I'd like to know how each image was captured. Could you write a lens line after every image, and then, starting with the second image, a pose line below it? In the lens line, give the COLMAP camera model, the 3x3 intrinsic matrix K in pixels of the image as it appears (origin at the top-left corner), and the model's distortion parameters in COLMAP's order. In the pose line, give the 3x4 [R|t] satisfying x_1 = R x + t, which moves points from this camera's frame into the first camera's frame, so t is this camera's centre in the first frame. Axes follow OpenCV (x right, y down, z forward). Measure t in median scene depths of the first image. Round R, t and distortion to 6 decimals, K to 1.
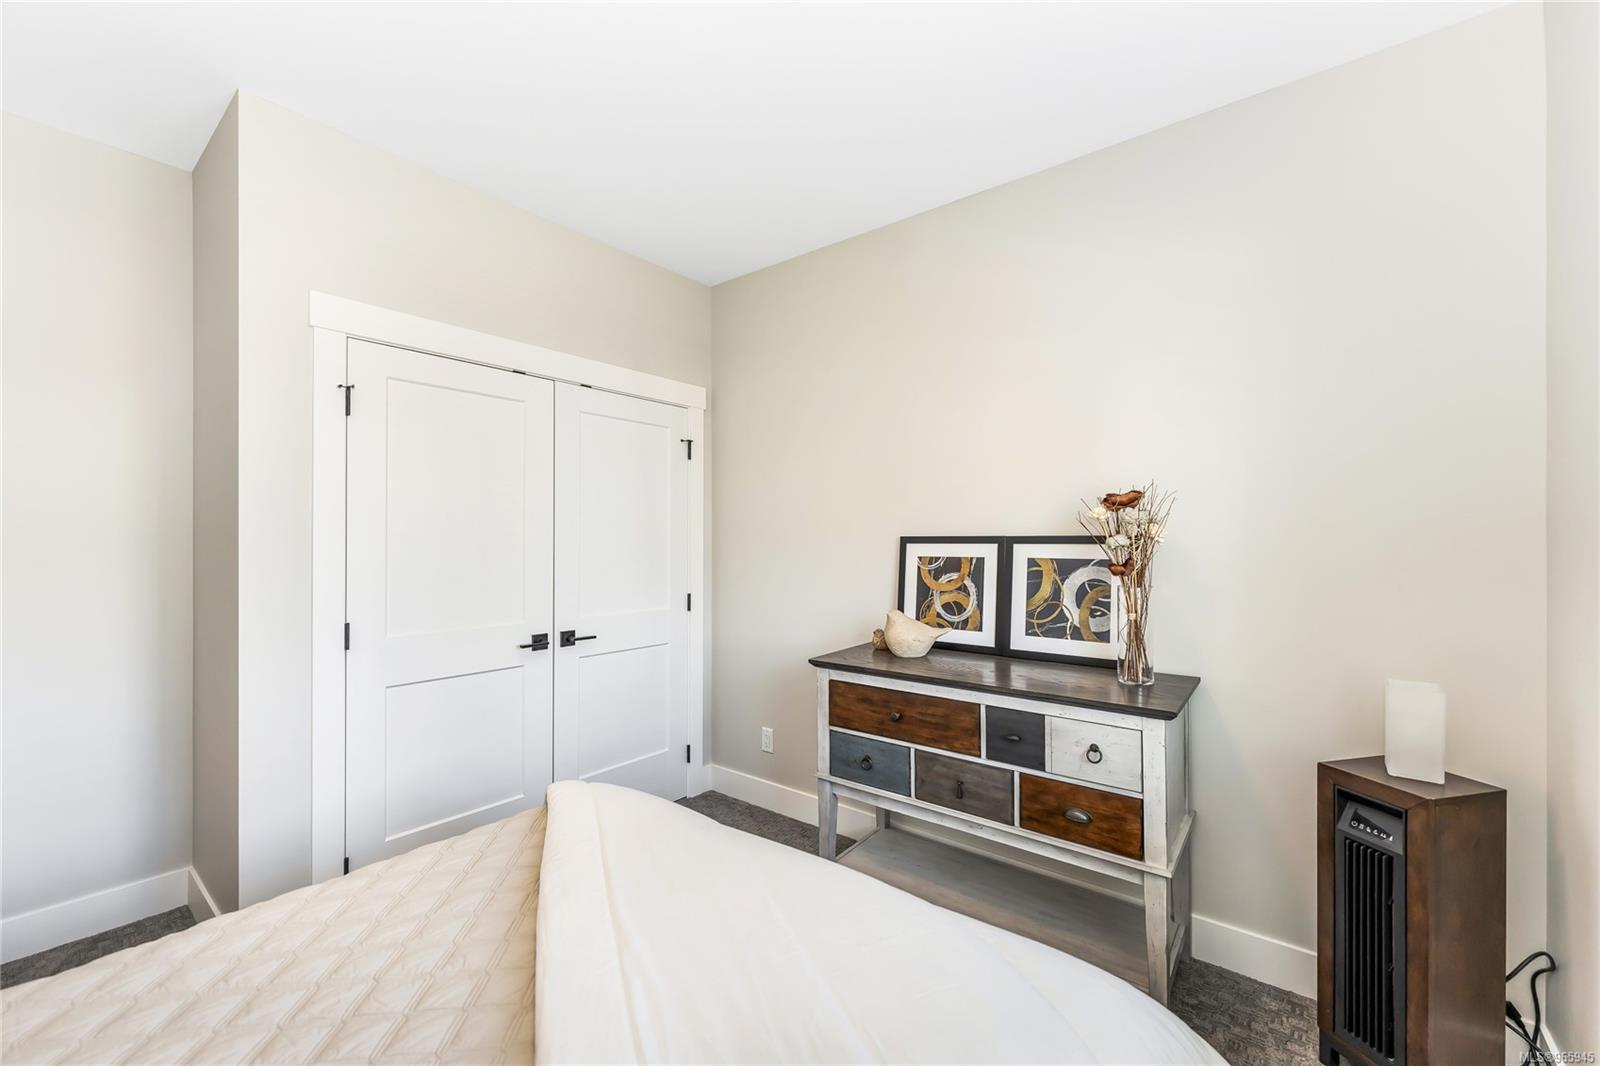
lens RADIAL K [[650.8, 0, 797.7], [0, 650.8, 541.0], [0, 0, 1]] dist [-0.000894, -0.000175]
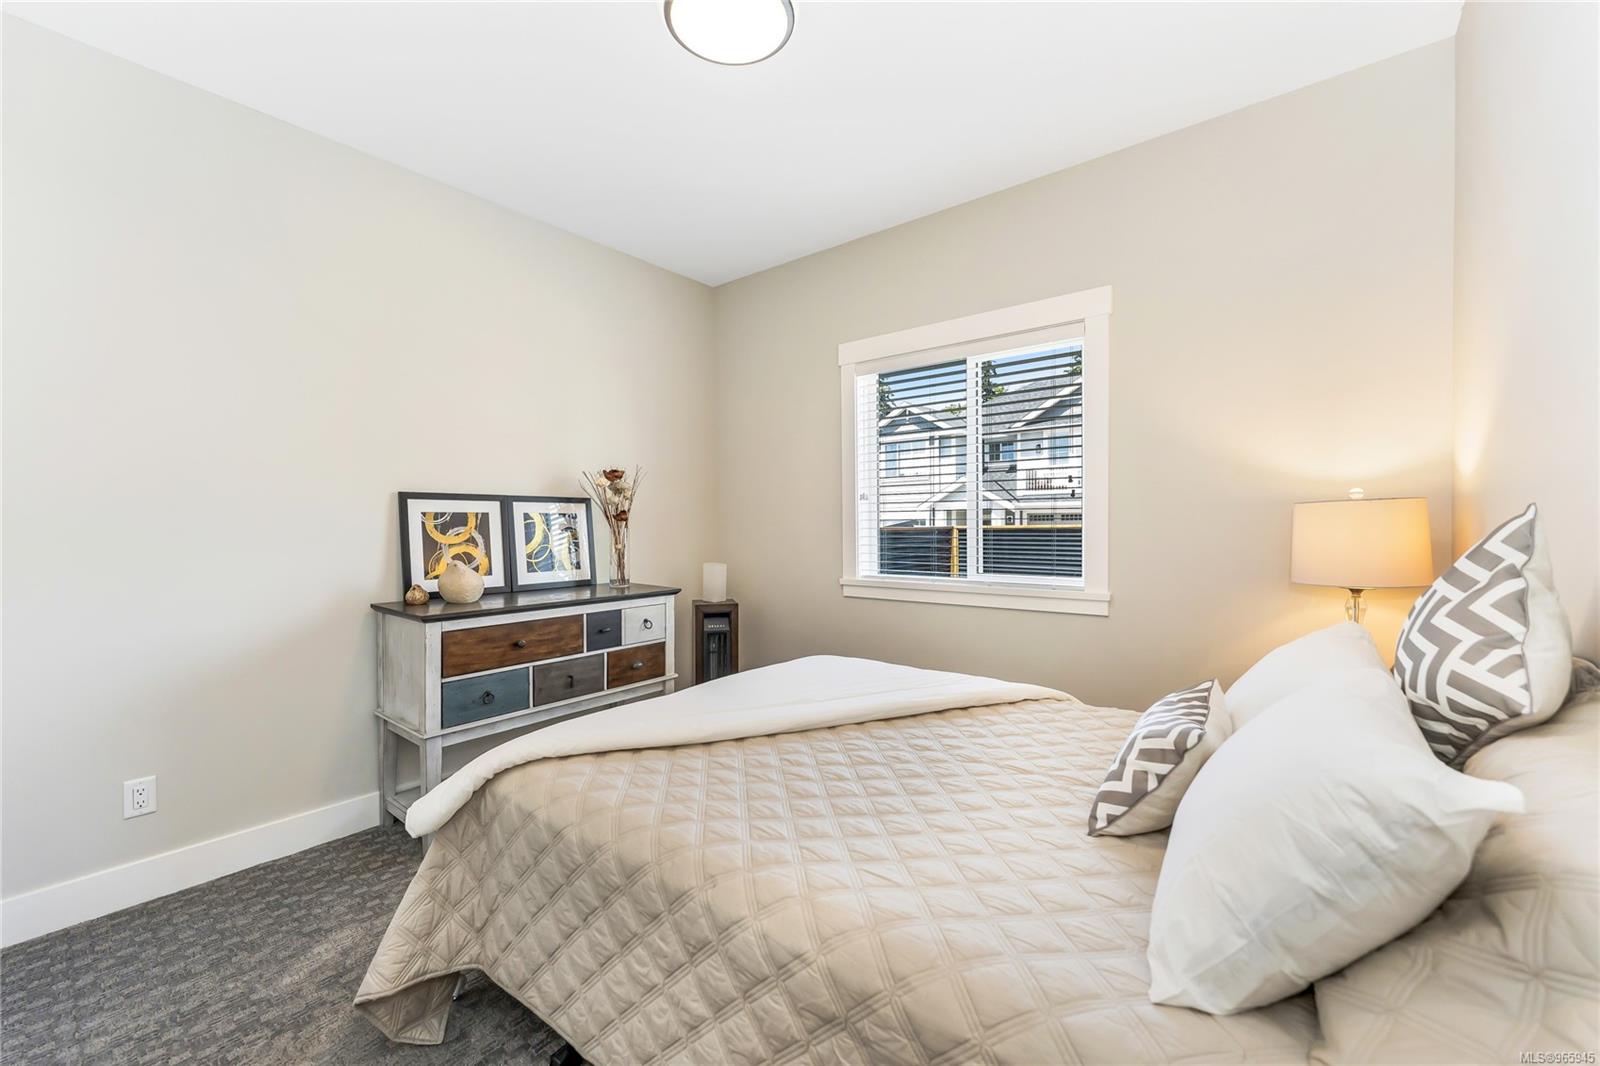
lens RADIAL K [[650.8, 0, 797.7], [0, 650.8, 541.0], [0, 0, 1]] dist [-0.000894, -0.000175]
pose [[-0.010462, -0.019956, 0.999746, -0.943161], [0.010281, 0.999746, 0.020063, 0.061312], [-0.999892, 0.010488, -0.010254, 0.472616]]
